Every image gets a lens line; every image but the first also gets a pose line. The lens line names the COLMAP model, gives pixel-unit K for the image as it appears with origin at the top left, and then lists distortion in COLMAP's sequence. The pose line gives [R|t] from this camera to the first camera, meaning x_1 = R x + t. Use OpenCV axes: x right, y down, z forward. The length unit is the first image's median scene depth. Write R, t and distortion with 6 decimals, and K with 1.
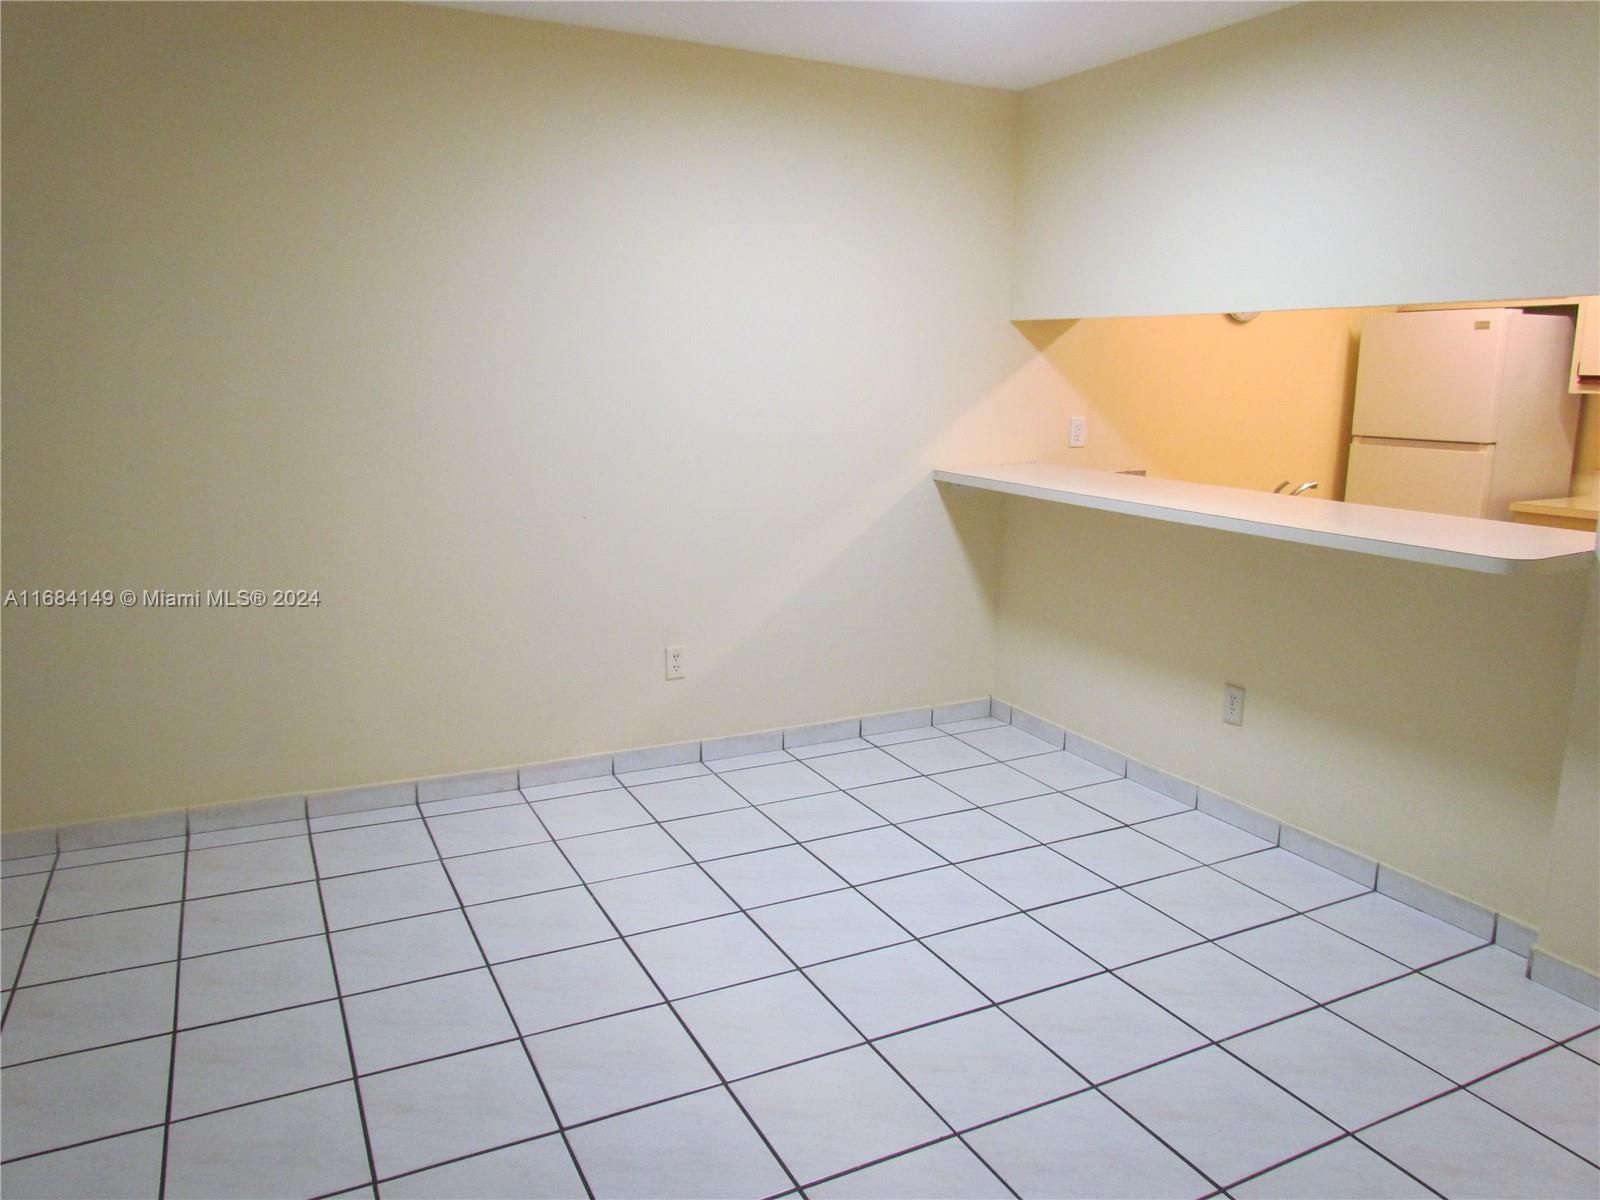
lens RADIAL K [[1135.4, 0, 790.0], [0, 1135.4, 604.4], [0, 0, 1]] dist [-0.009855, -0.004152]
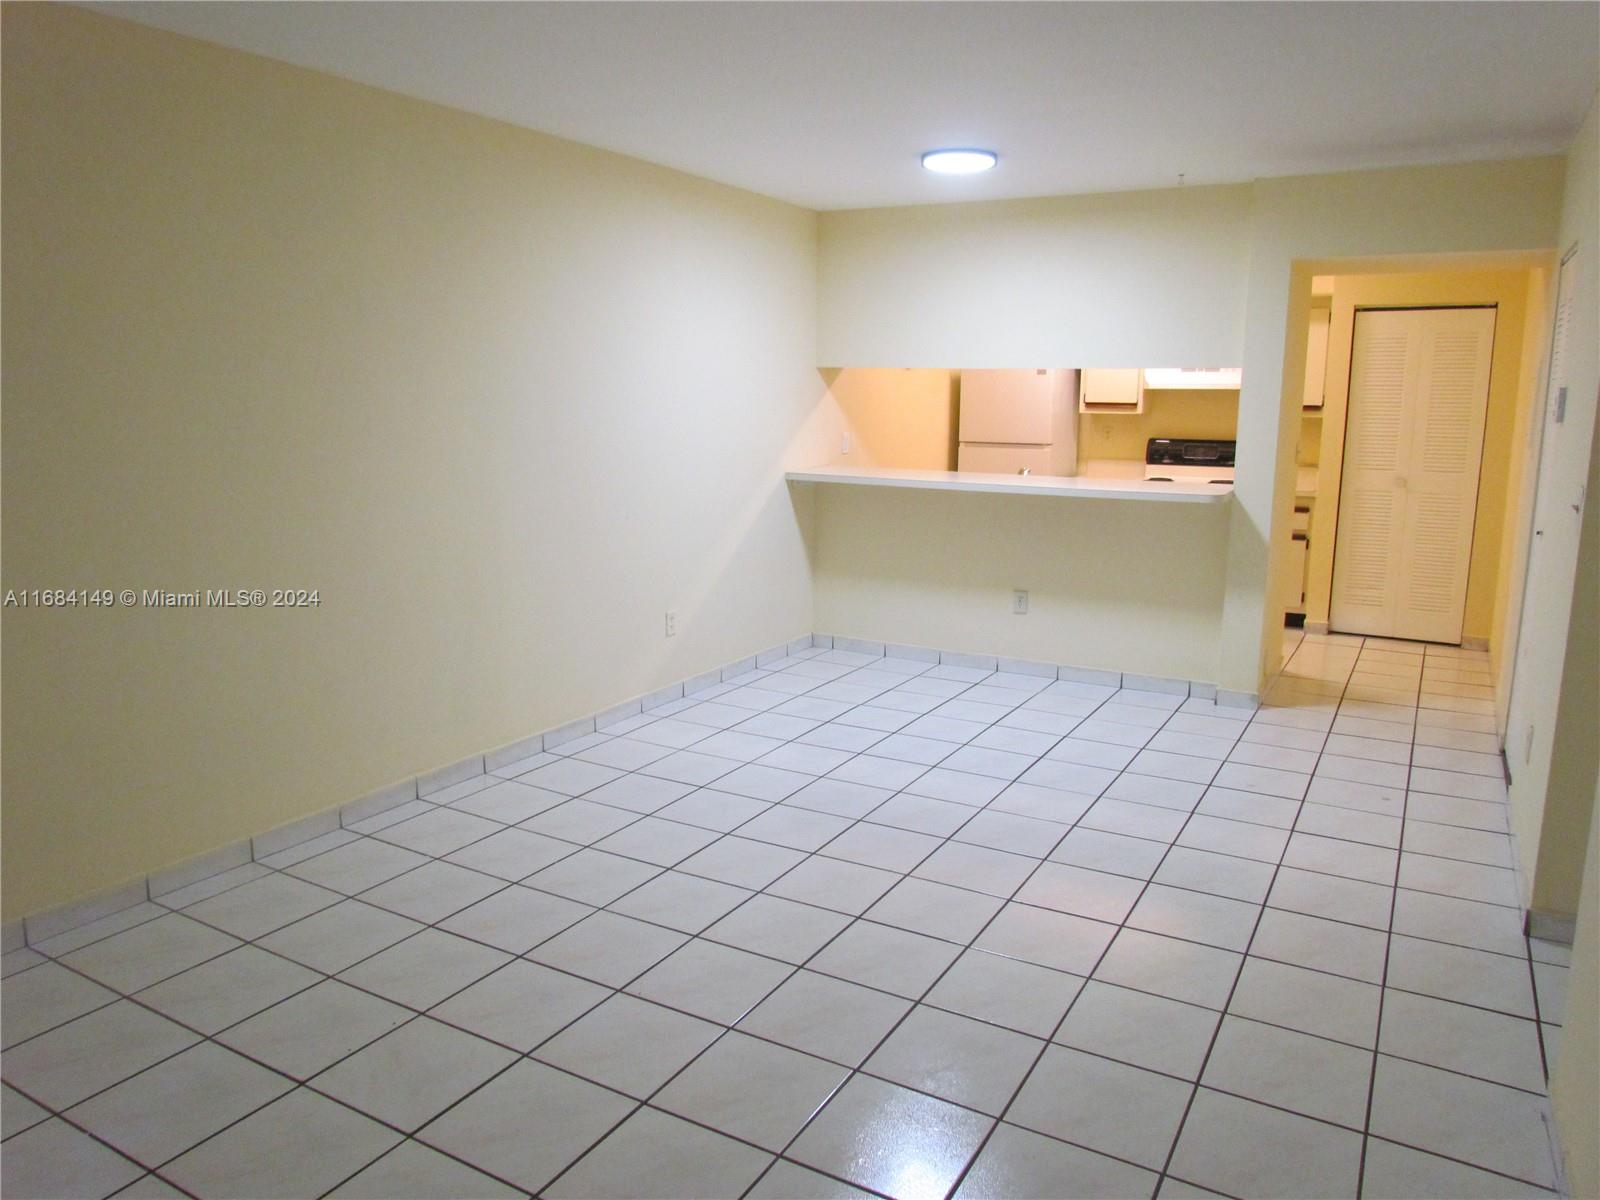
lens RADIAL K [[1135.4, 0, 817.8], [0, 1135.4, 596.1], [0, 0, 1]] dist [-0.009855, -0.004152]
pose [[0.819828, -0.099626, 0.563876, -0.653864], [0.110222, 0.993789, 0.015331, 0.017043], [-0.561901, 0.049583, 0.825717, -0.178140]]
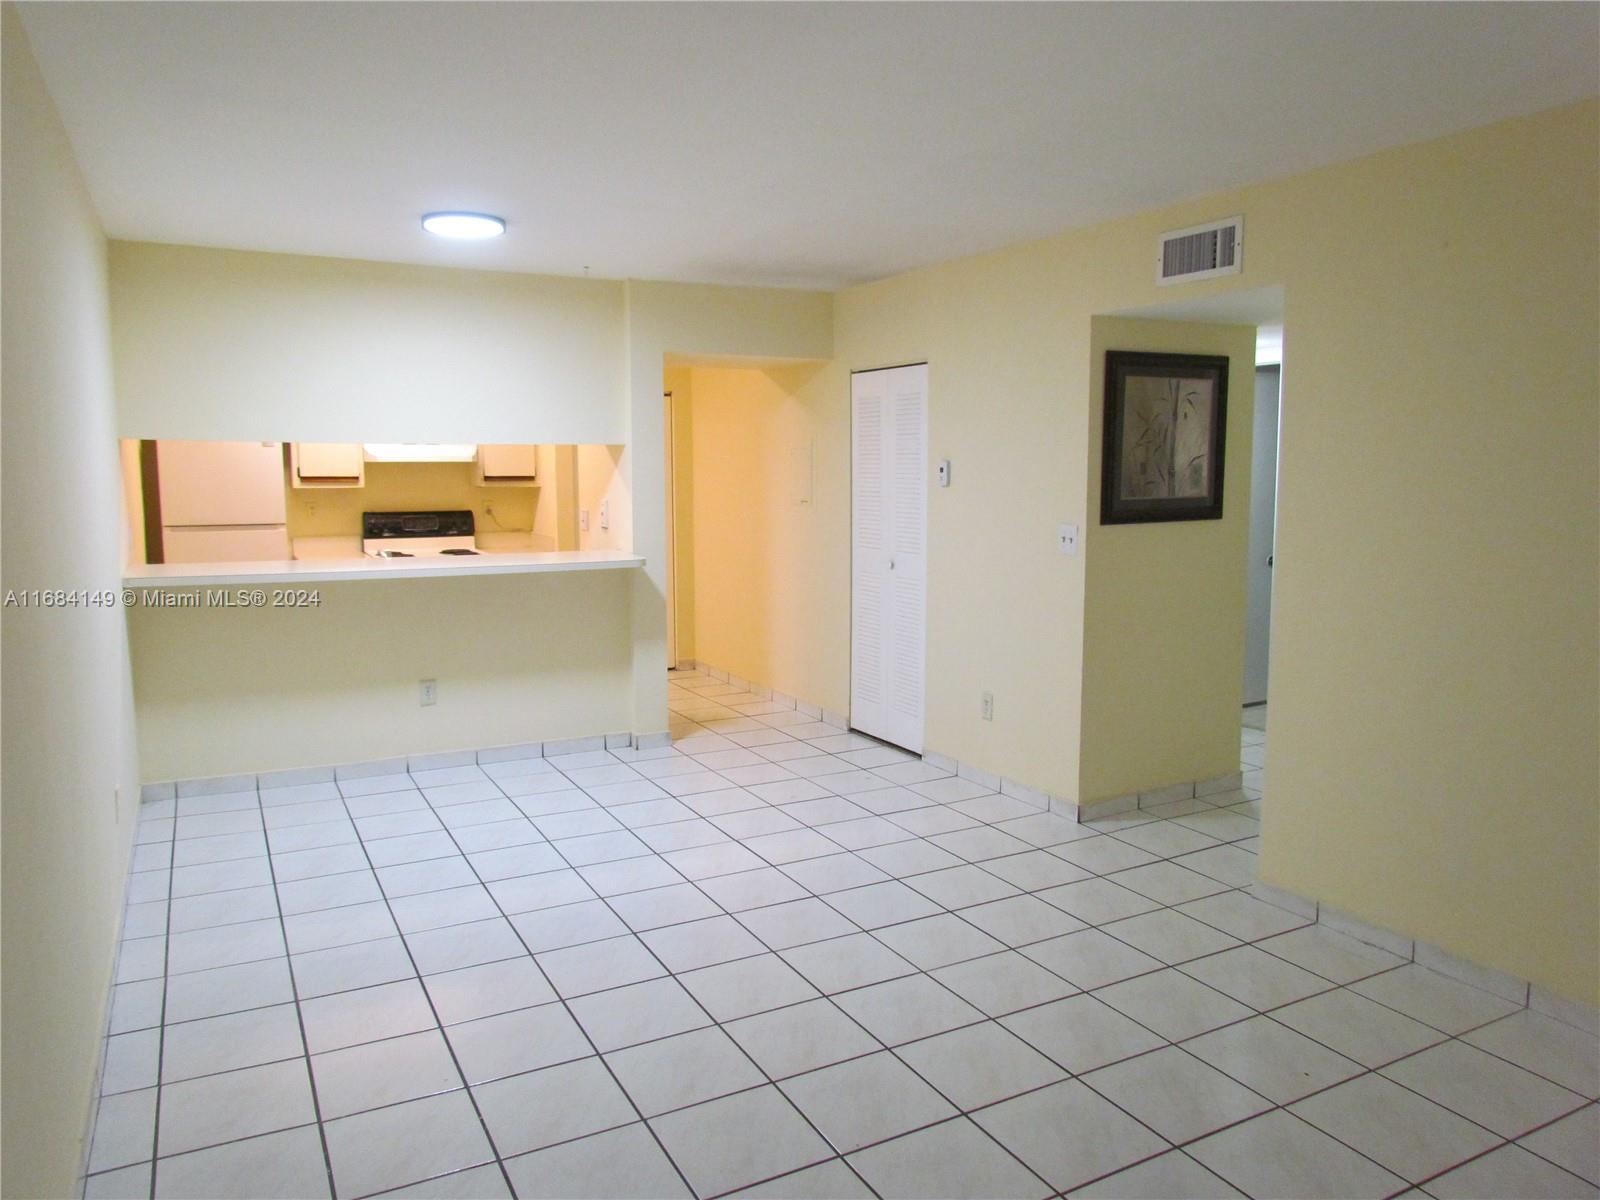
lens RADIAL K [[1135.4, 0, 791.4], [0, 1135.4, 599.4], [0, 0, 1]] dist [-0.009855, -0.004152]
pose [[-0.032458, -0.123428, 0.991823, -0.940773], [0.197543, 0.971977, 0.127423, -0.110424], [-0.979757, 0.200063, -0.007166, 0.406535]]
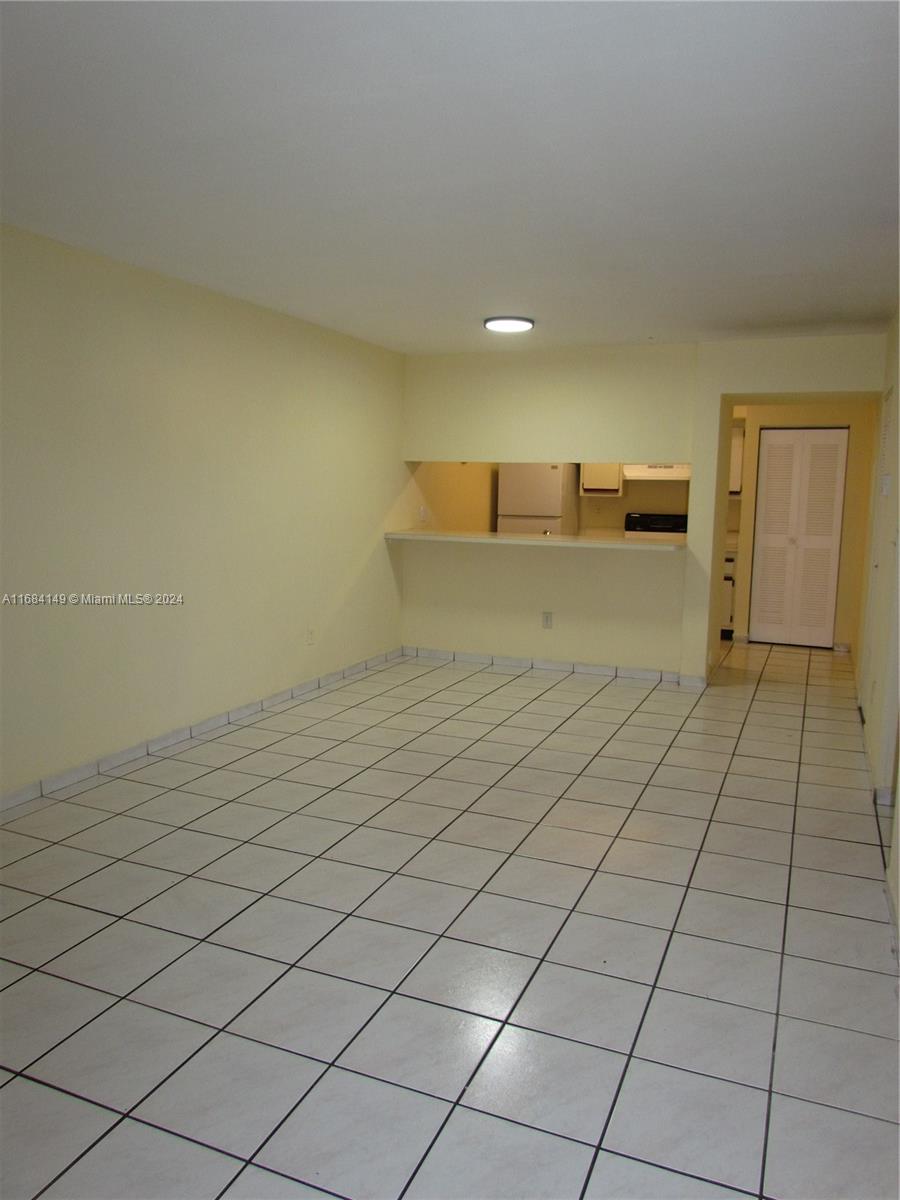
lens RADIAL K [[851.5, 0, 459.0], [0, 851.5, 607.1], [0, 0, 1]] dist [-0.009855, -0.004152]
pose [[0.757094, -0.083373, 0.647964, -0.776524], [0.117374, 0.993044, -0.009368, 0.042830], [-0.642676, 0.083146, 0.761613, -0.236158]]
